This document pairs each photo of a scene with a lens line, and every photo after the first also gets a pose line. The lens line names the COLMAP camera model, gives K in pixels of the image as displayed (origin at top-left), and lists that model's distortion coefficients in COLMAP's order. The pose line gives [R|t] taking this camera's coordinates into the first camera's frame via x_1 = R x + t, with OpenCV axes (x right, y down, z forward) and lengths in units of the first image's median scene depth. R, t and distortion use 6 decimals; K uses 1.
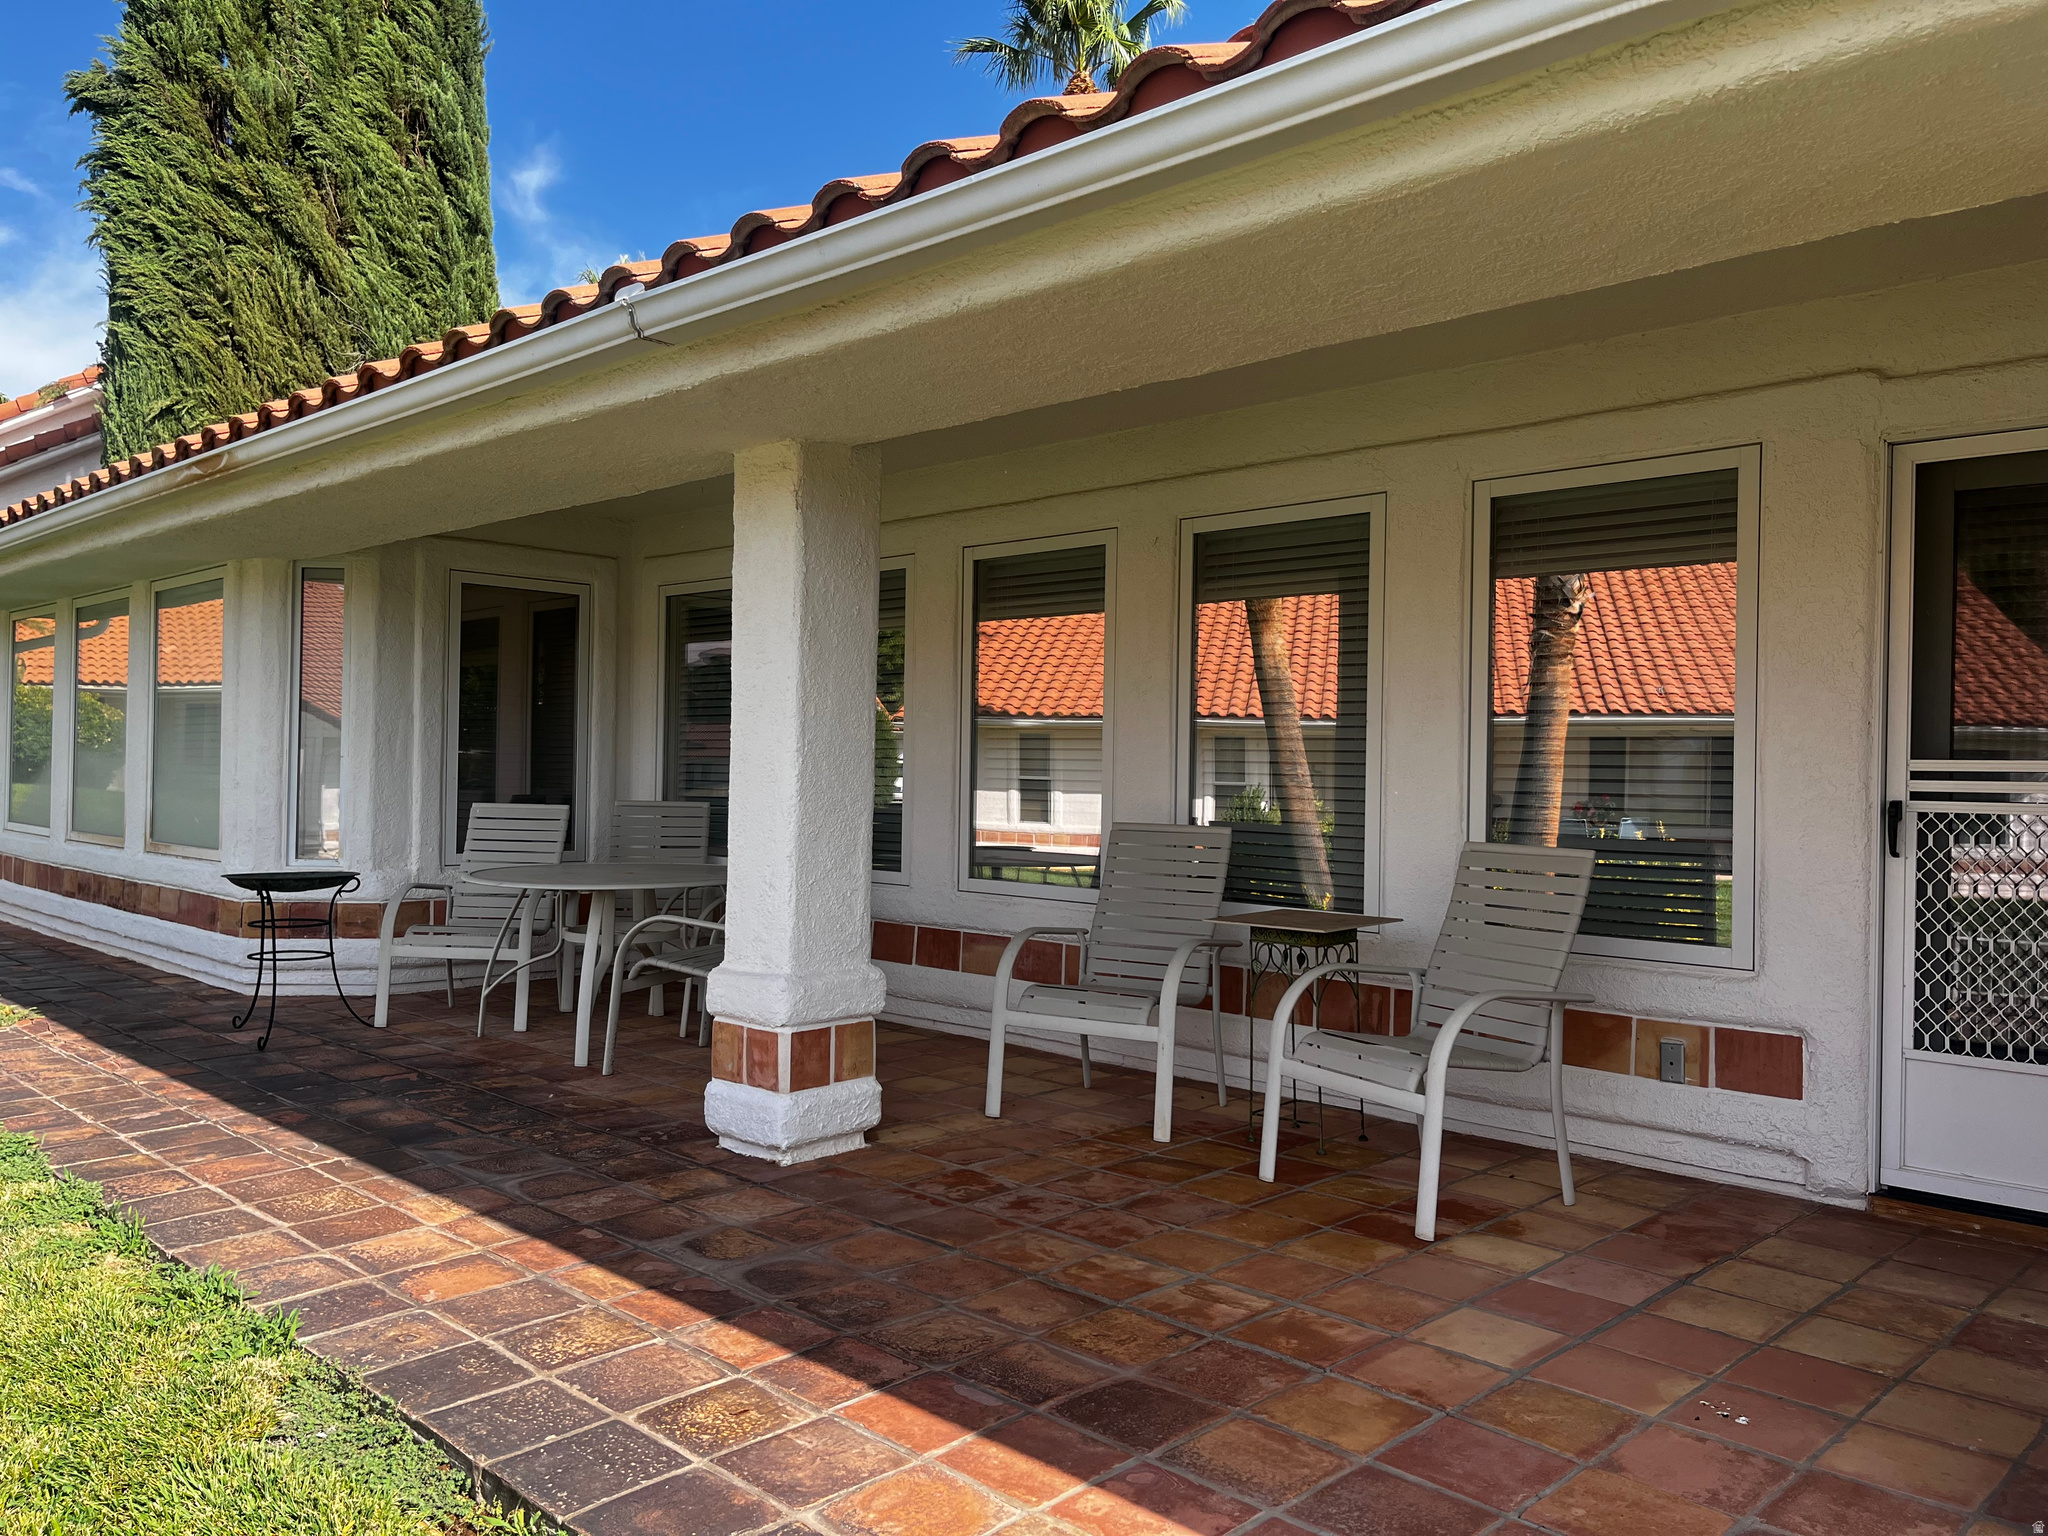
lens RADIAL K [[1537.4, 0, 1031.6], [0, 1537.4, 769.7], [0, 0, 1]] dist [0.055322, -0.084196]
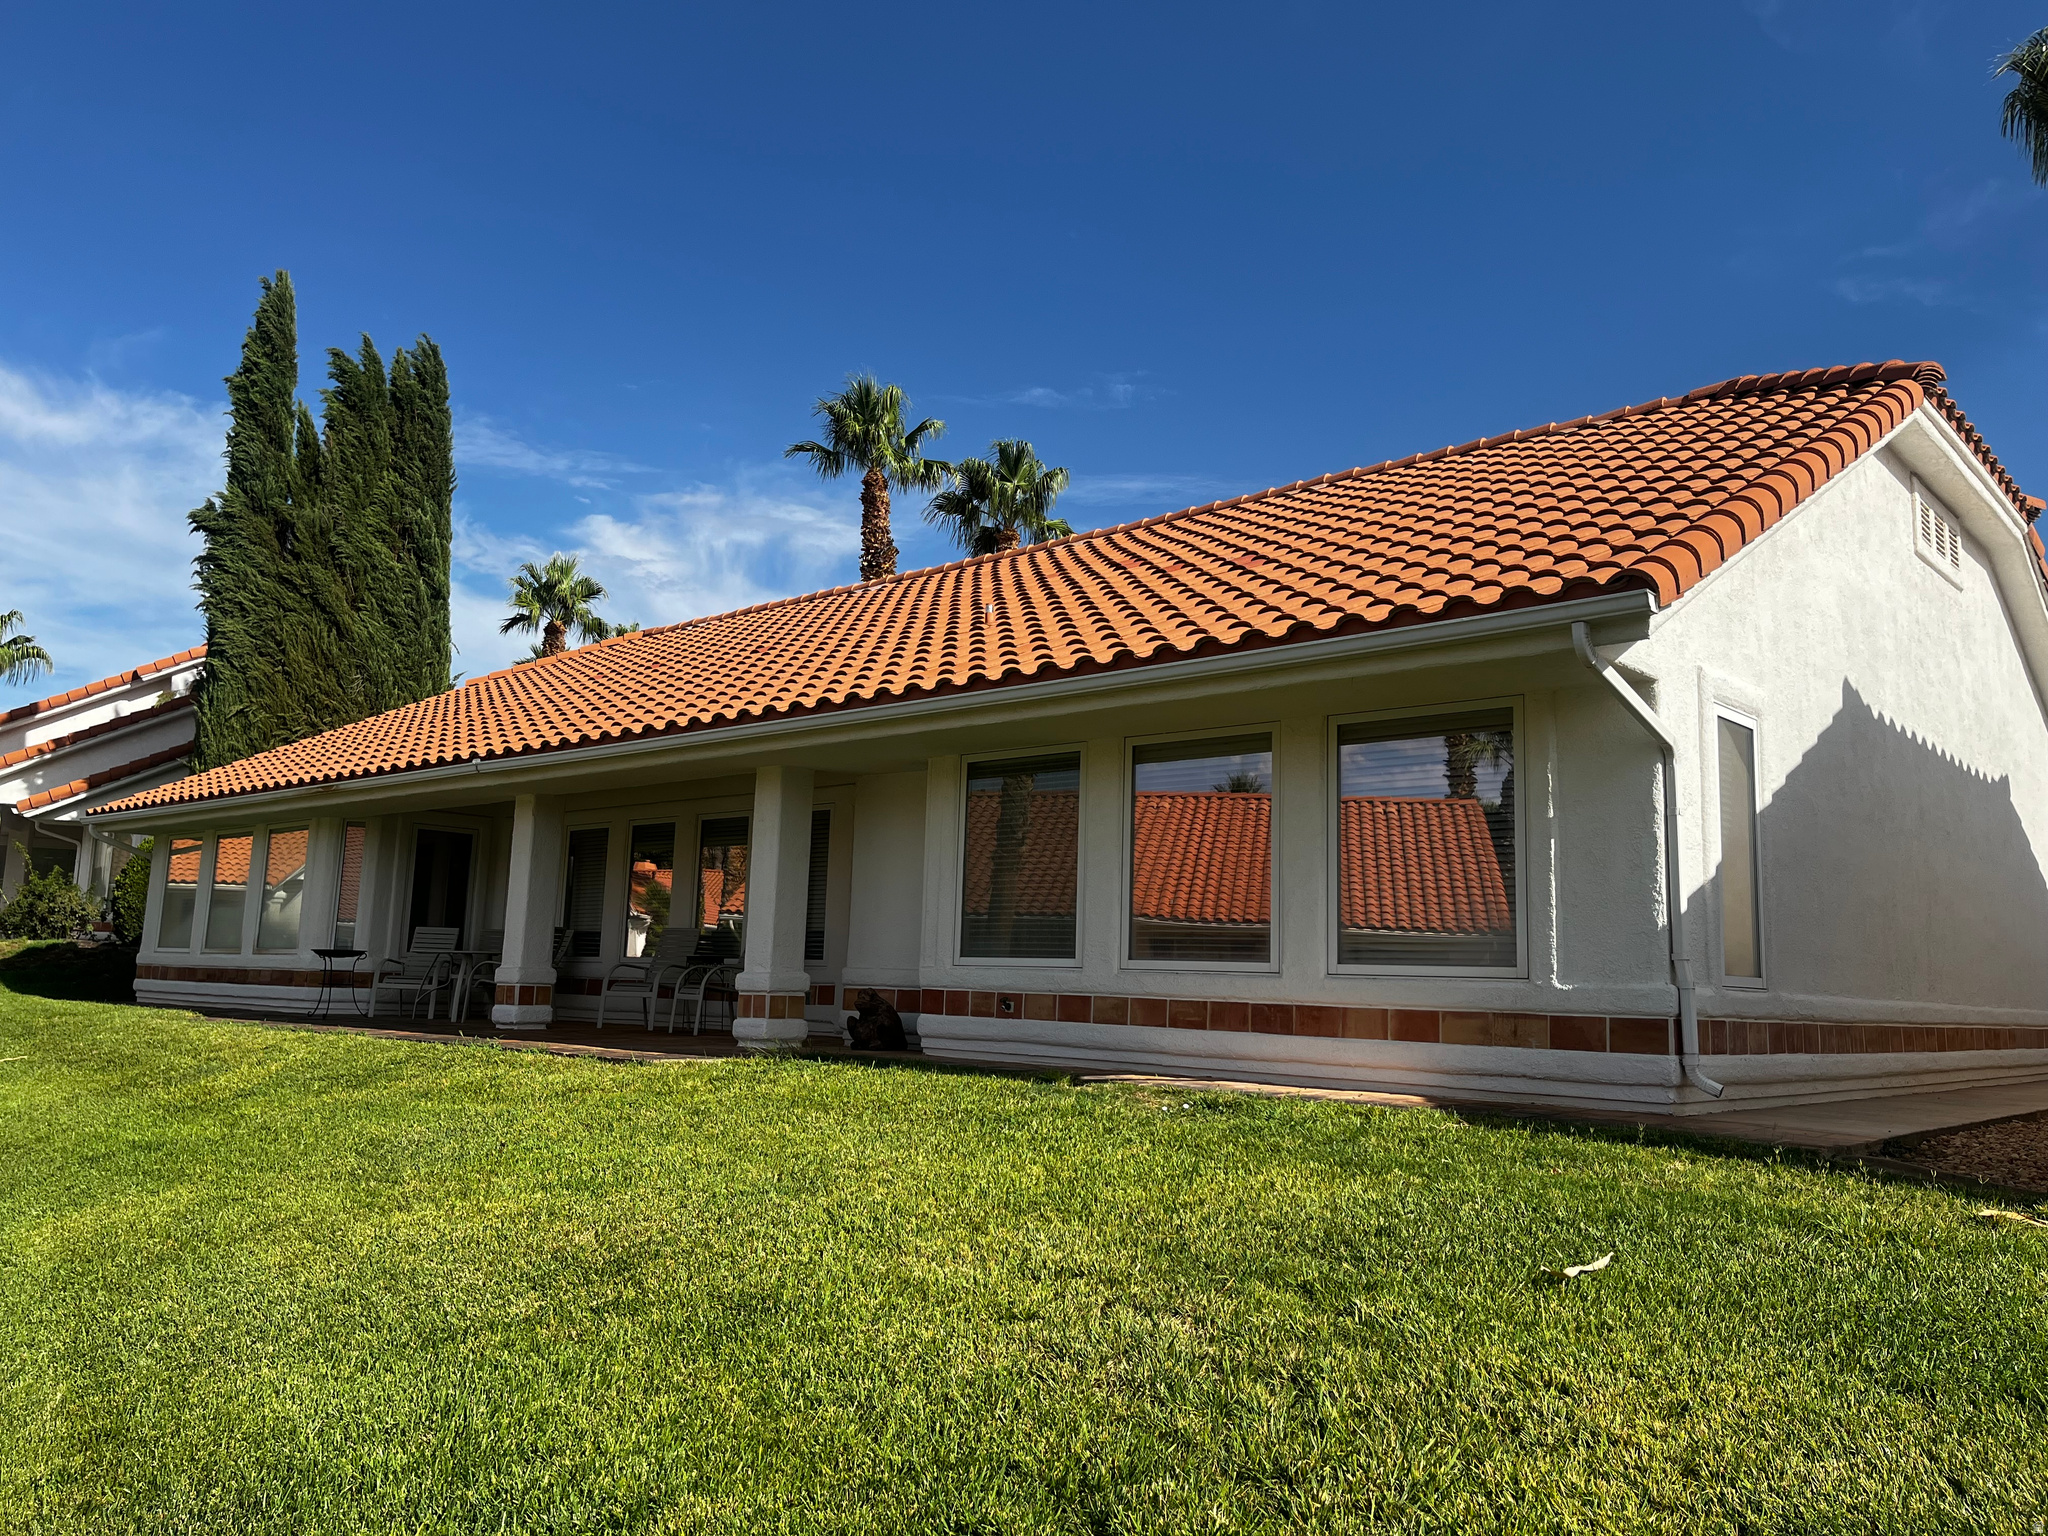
lens RADIAL K [[1537.4, 0, 1049.1], [0, 1537.4, 804.4], [0, 0, 1]] dist [0.055322, -0.084196]
pose [[0.998836, 0.023068, 0.042372, 0.228449], [-0.017735, 0.992349, -0.122181, 0.051257], [-0.044866, 0.121287, 0.991603, -0.646323]]
